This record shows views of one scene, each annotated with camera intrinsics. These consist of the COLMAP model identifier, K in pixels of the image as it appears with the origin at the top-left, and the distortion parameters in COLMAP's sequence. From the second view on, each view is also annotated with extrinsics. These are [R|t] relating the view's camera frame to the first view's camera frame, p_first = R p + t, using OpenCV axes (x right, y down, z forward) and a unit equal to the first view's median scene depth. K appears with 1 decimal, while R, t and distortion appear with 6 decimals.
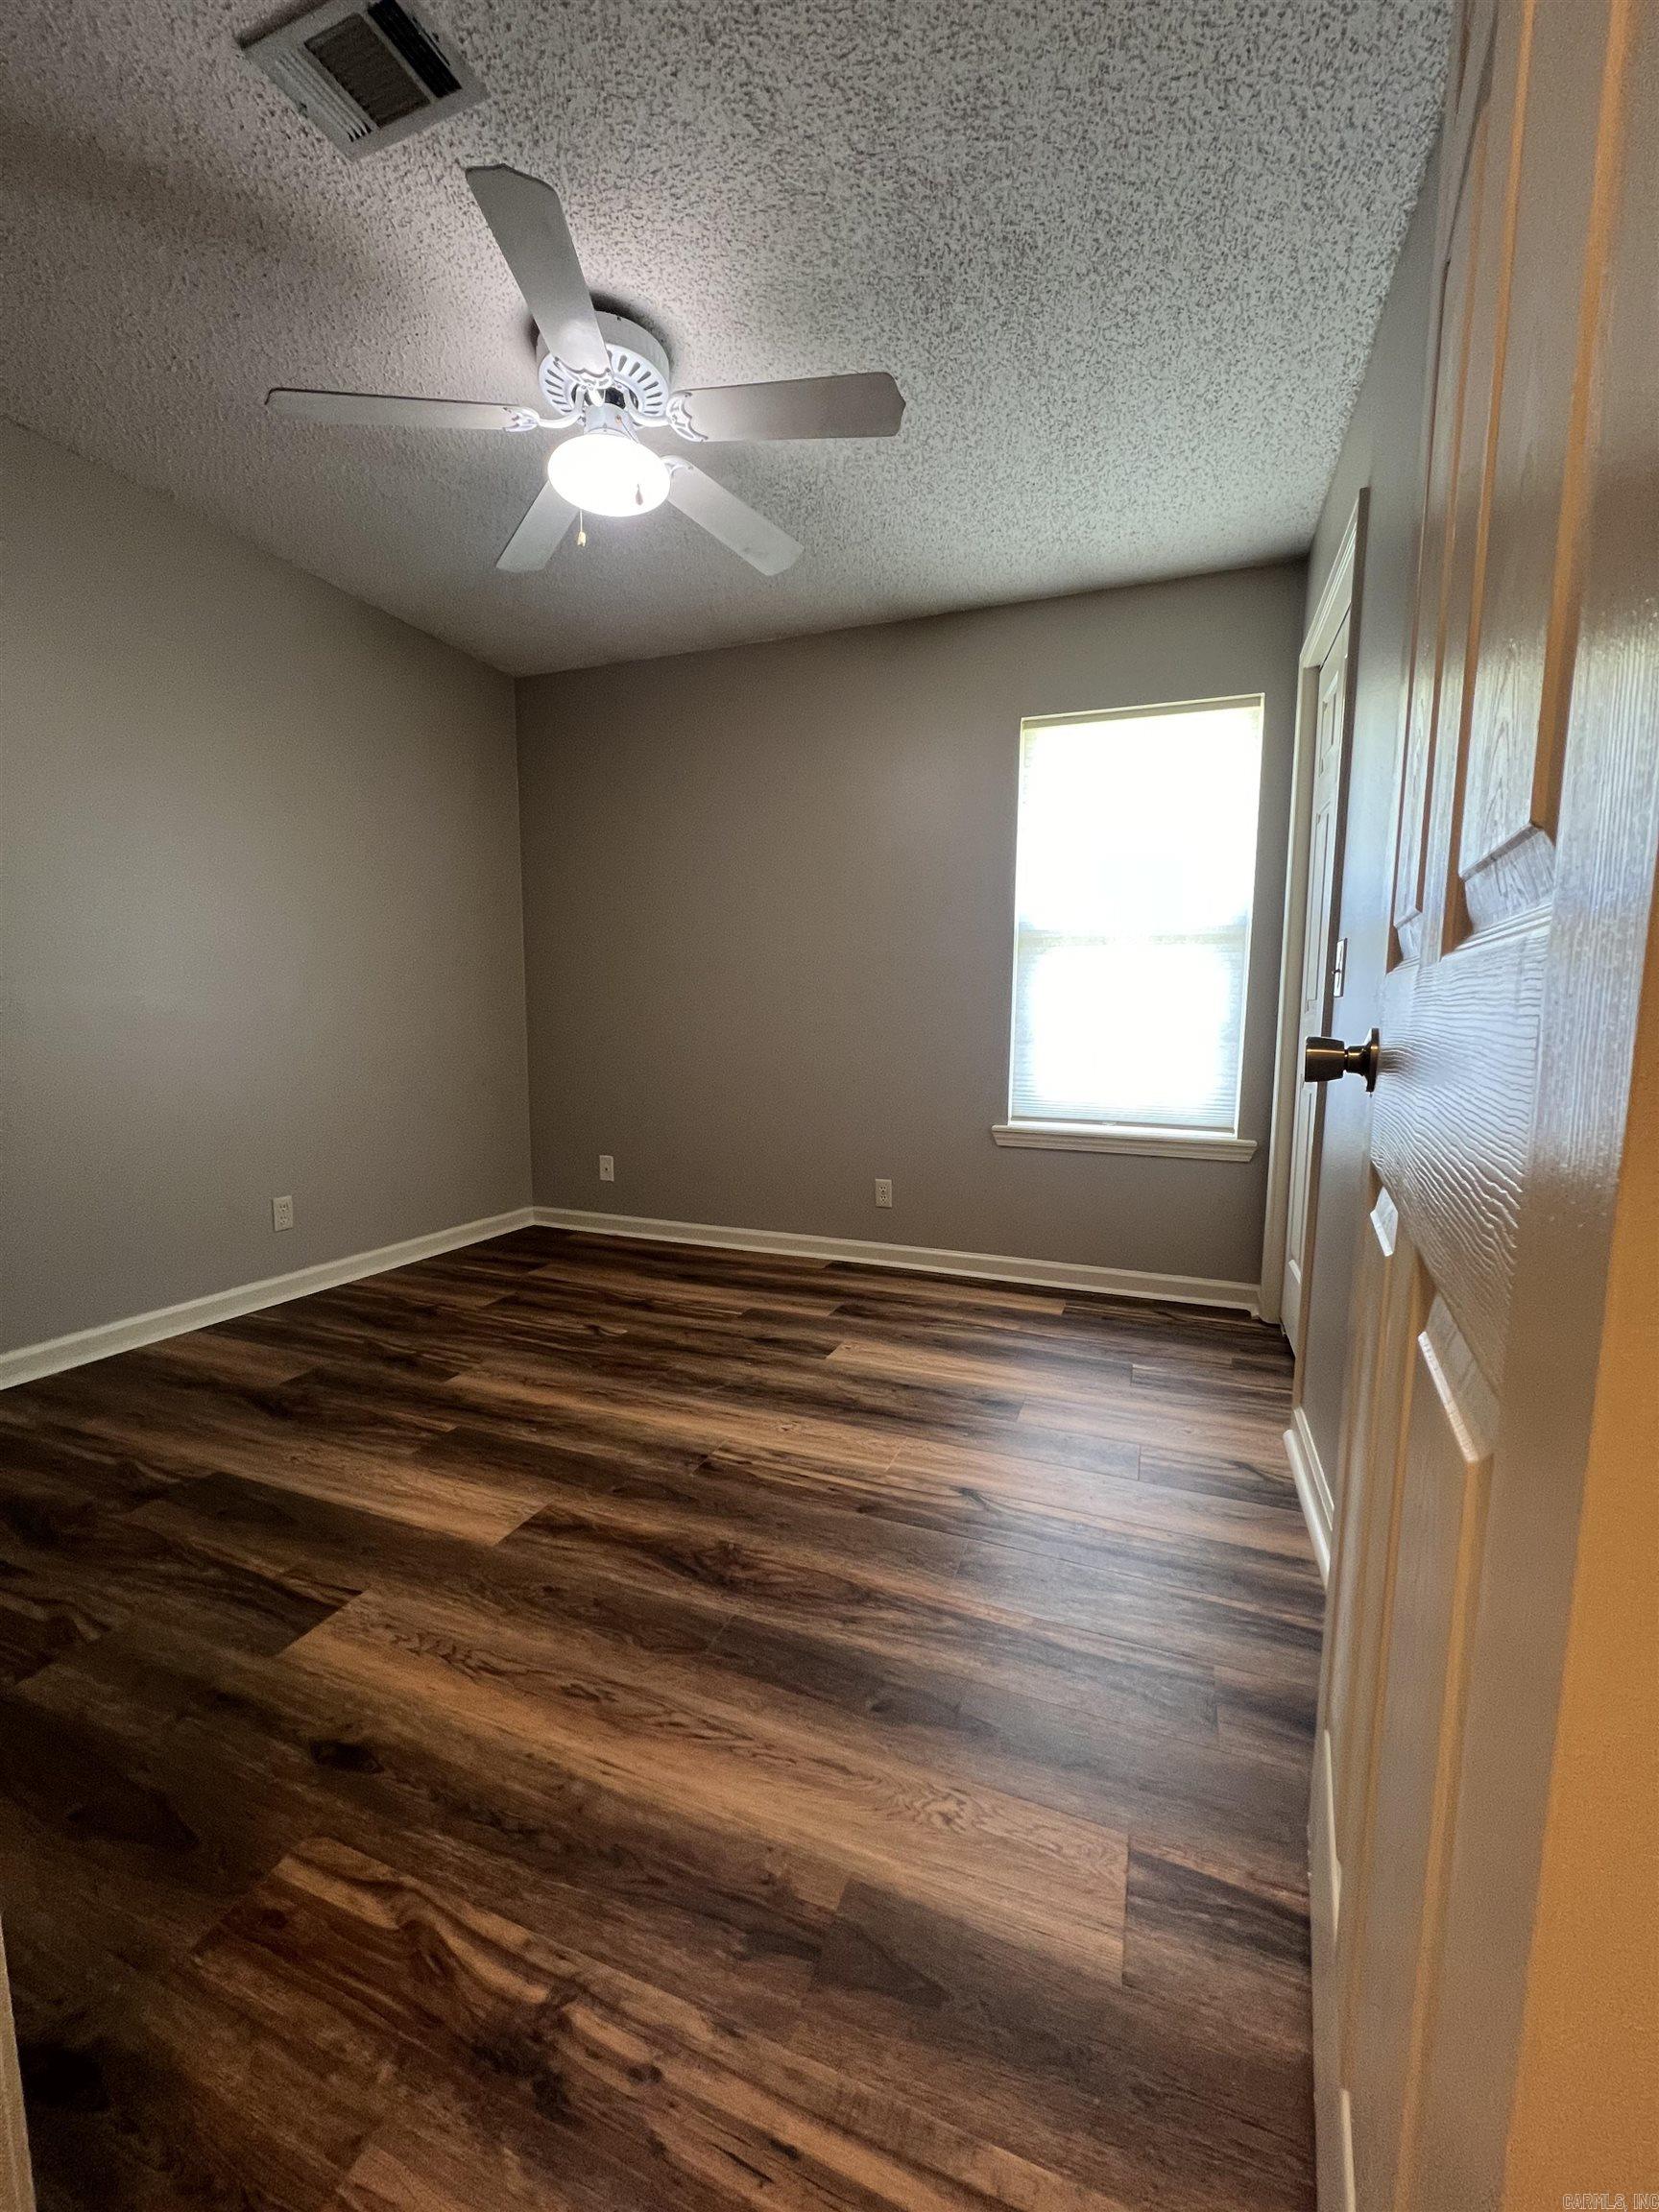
lens RADIAL K [[883.7, 0, 829.3], [0, 883.7, 1104.4], [0, 0, 1]] dist [-0.002160, 0.000368]
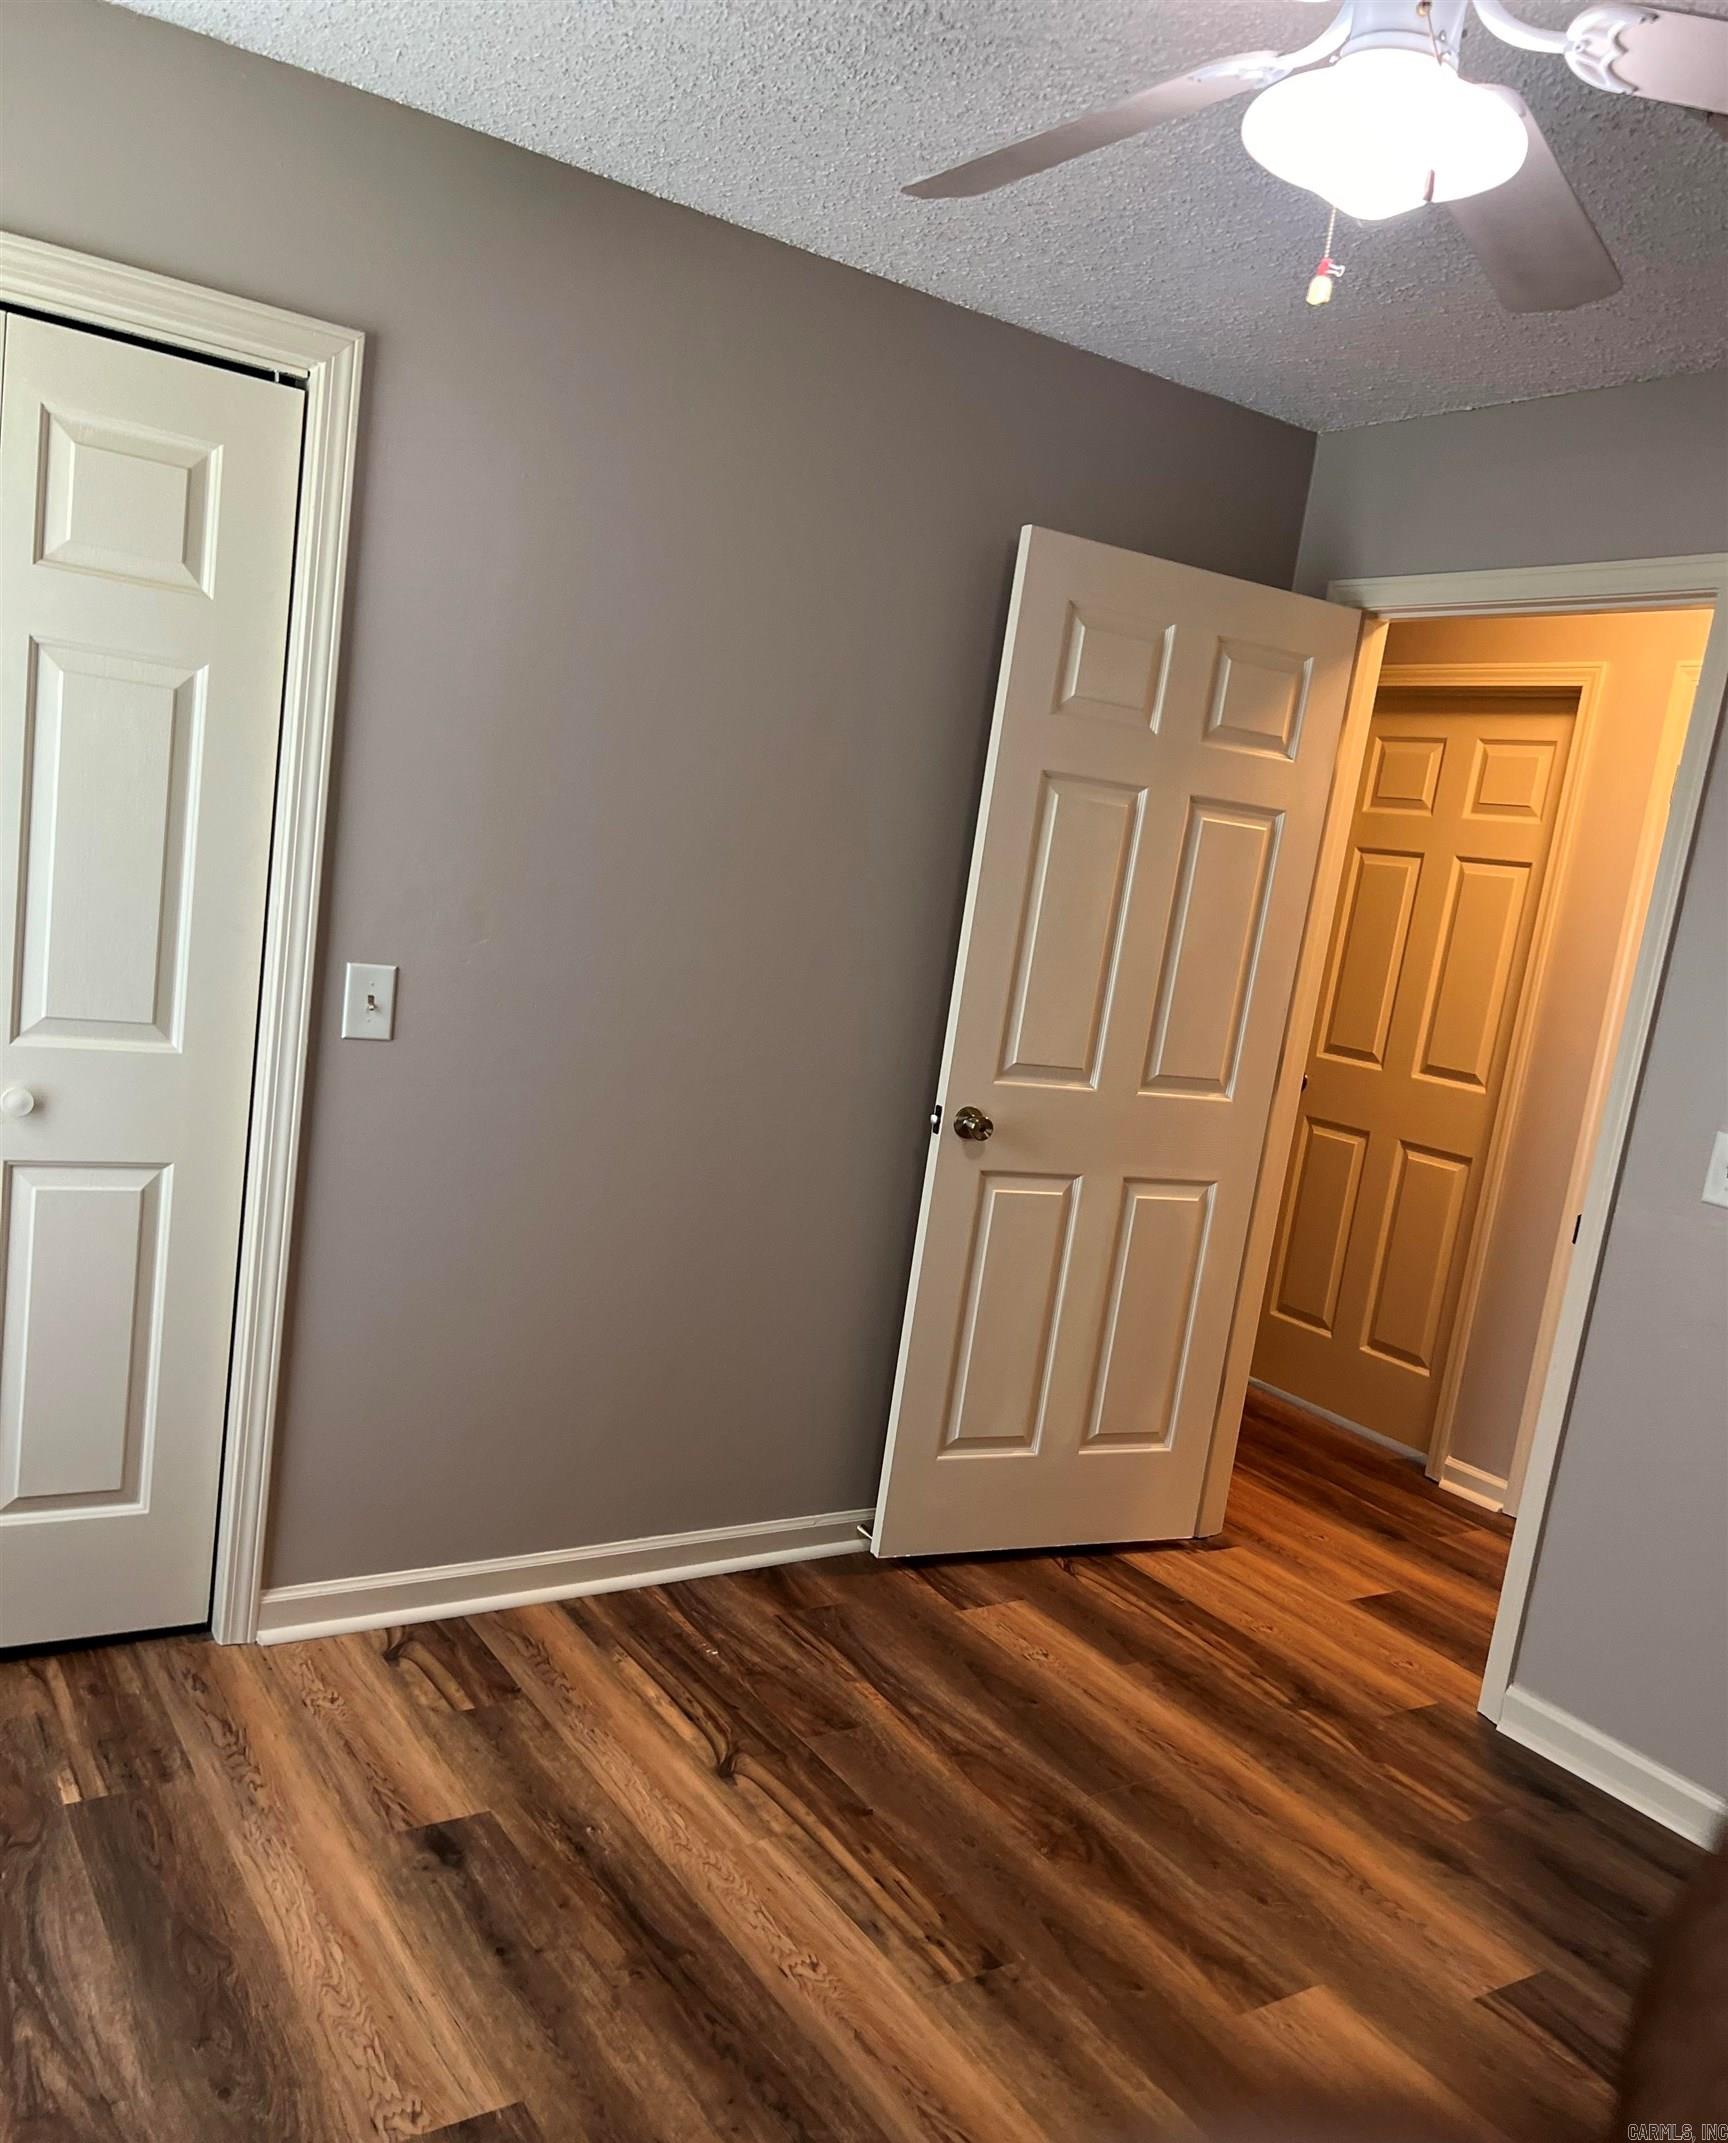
lens RADIAL K [[1734.6, 0, 889.8], [0, 1734.6, 1157.4], [0, 0, 1]] dist [0.049565, -0.057230]
pose [[-0.805027, -0.217892, 0.551775, -0.563466], [-0.078663, 0.961100, 0.264763, -0.400024], [-0.588000, 0.169737, -0.790851, 1.698599]]
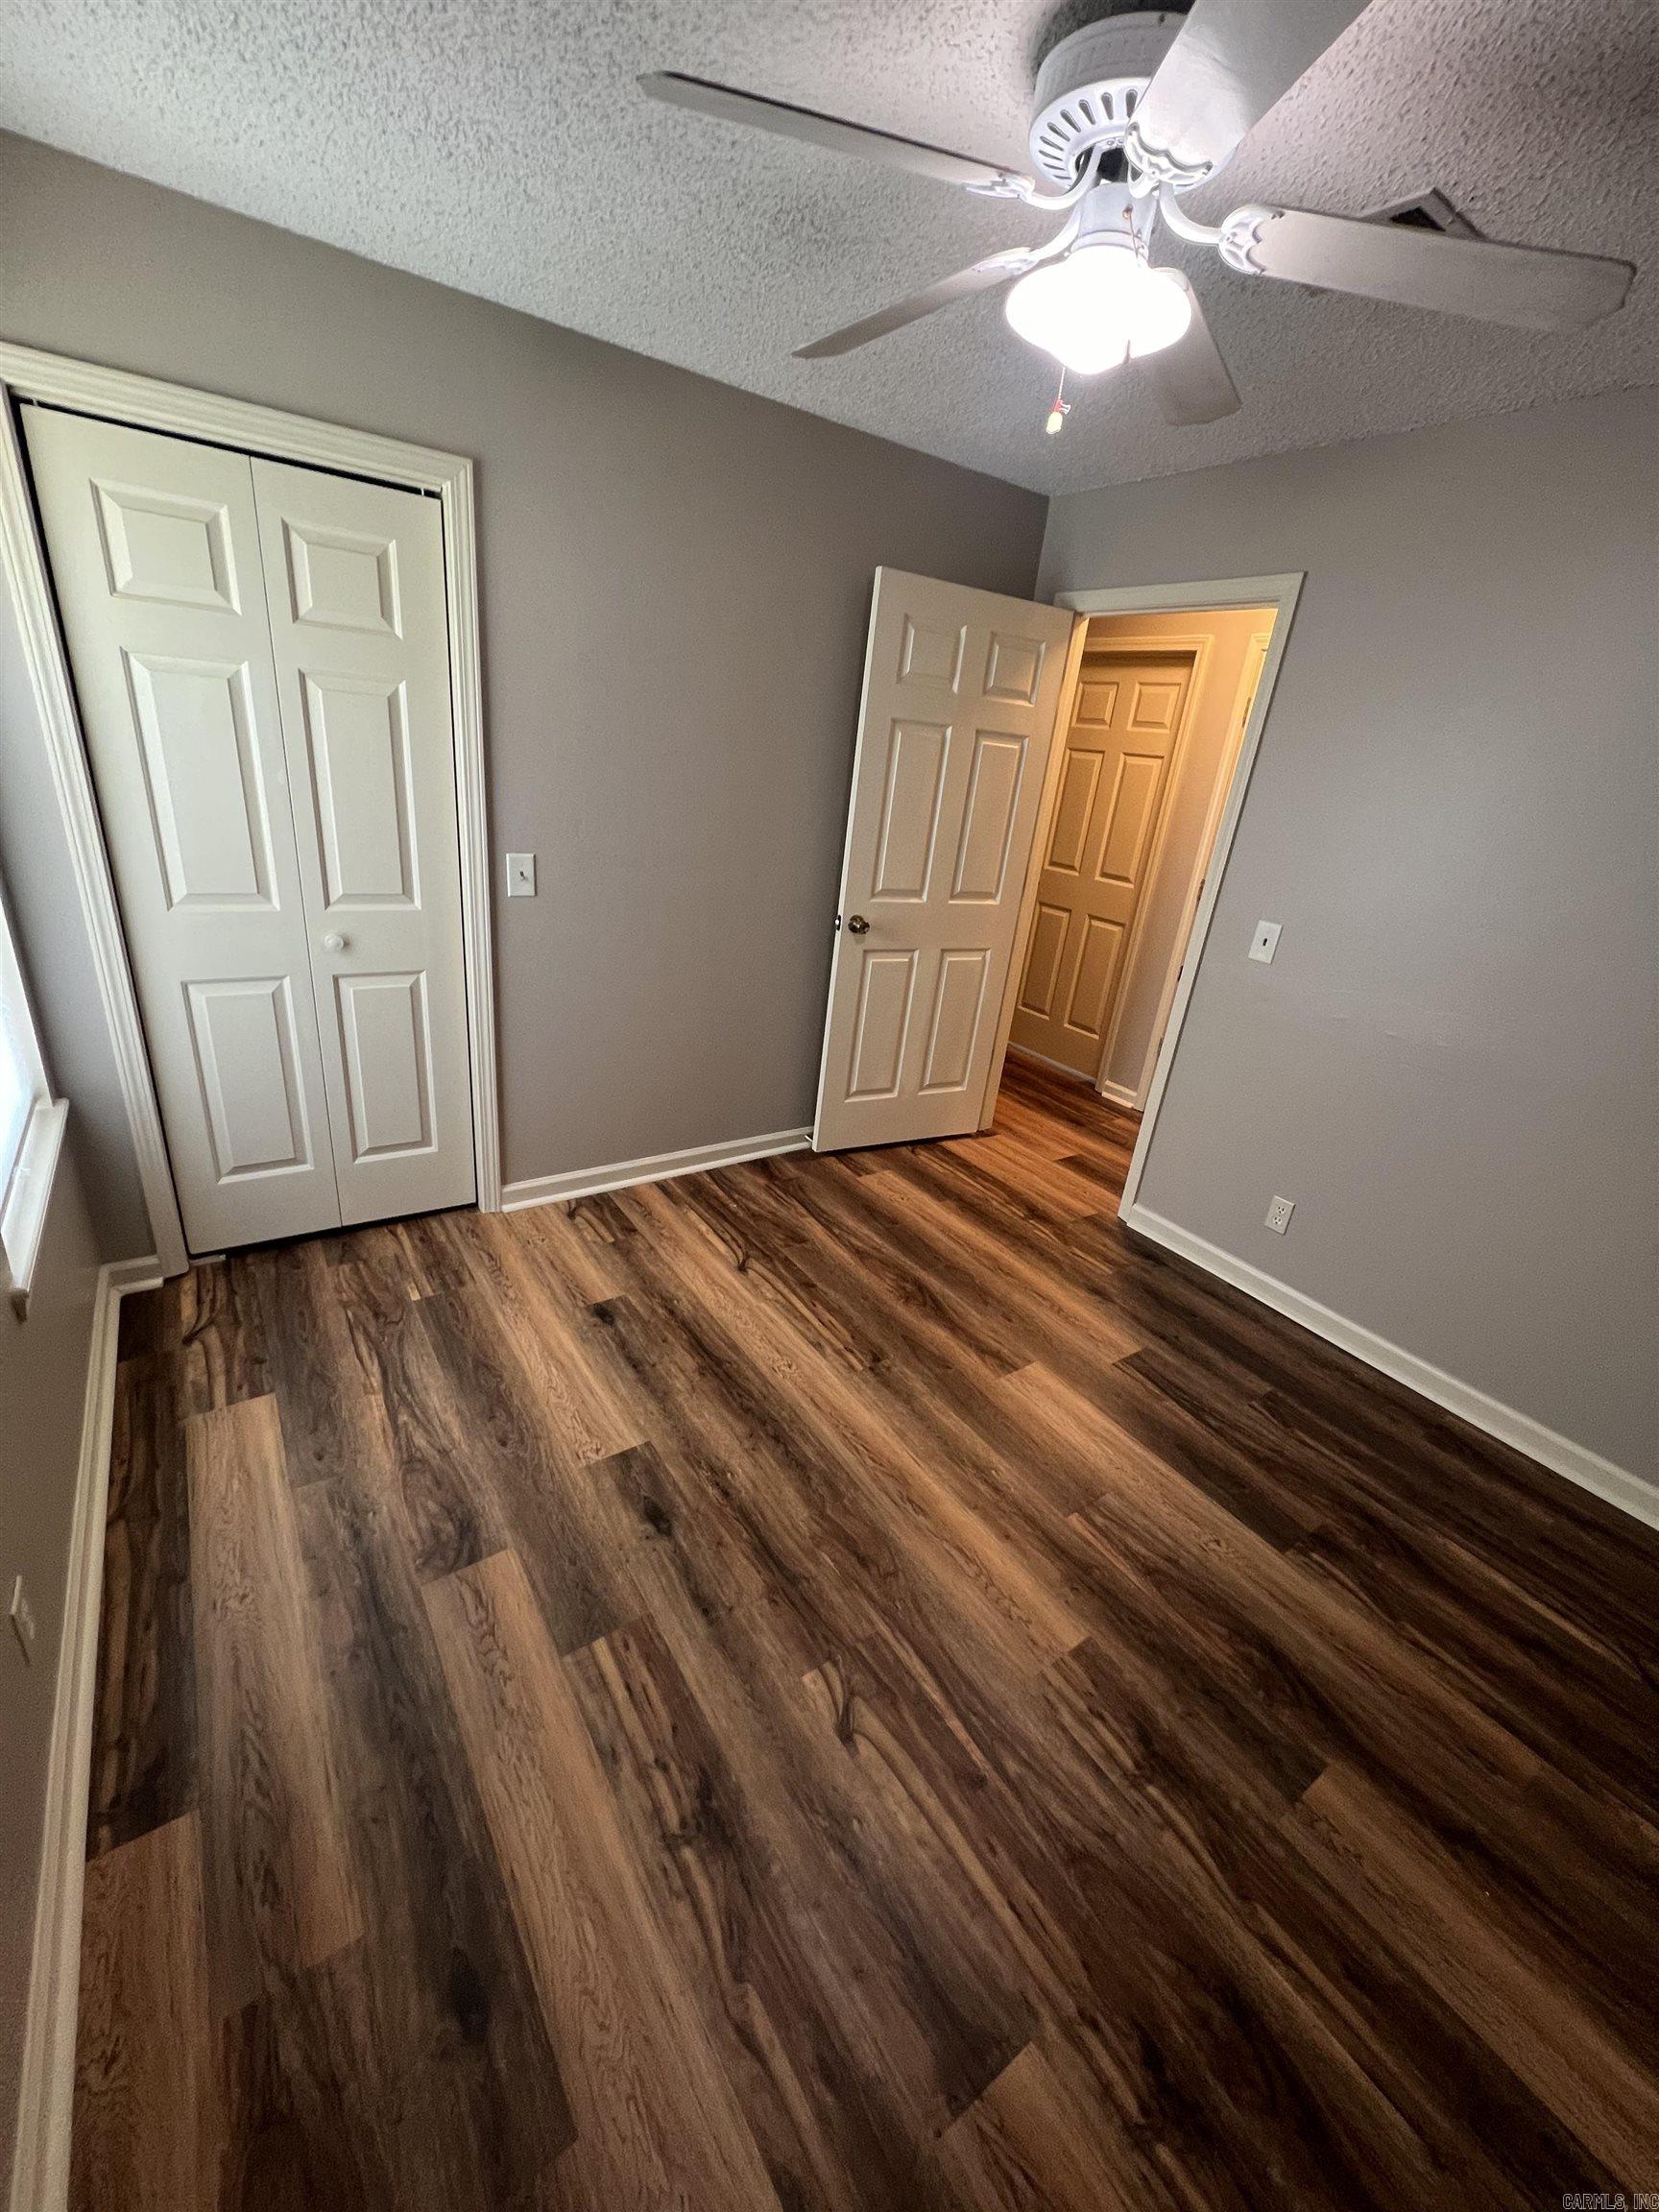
lens RADIAL K [[883.7, 0, 829.6], [0, 883.7, 1108.2], [0, 0, 1]] dist [-0.002160, 0.000368]
pose [[-0.817899, -0.304221, 0.488355, -0.524563], [-0.046798, 0.881142, 0.470530, -0.440291], [-0.573456, 0.361992, -0.734922, 1.628047]]
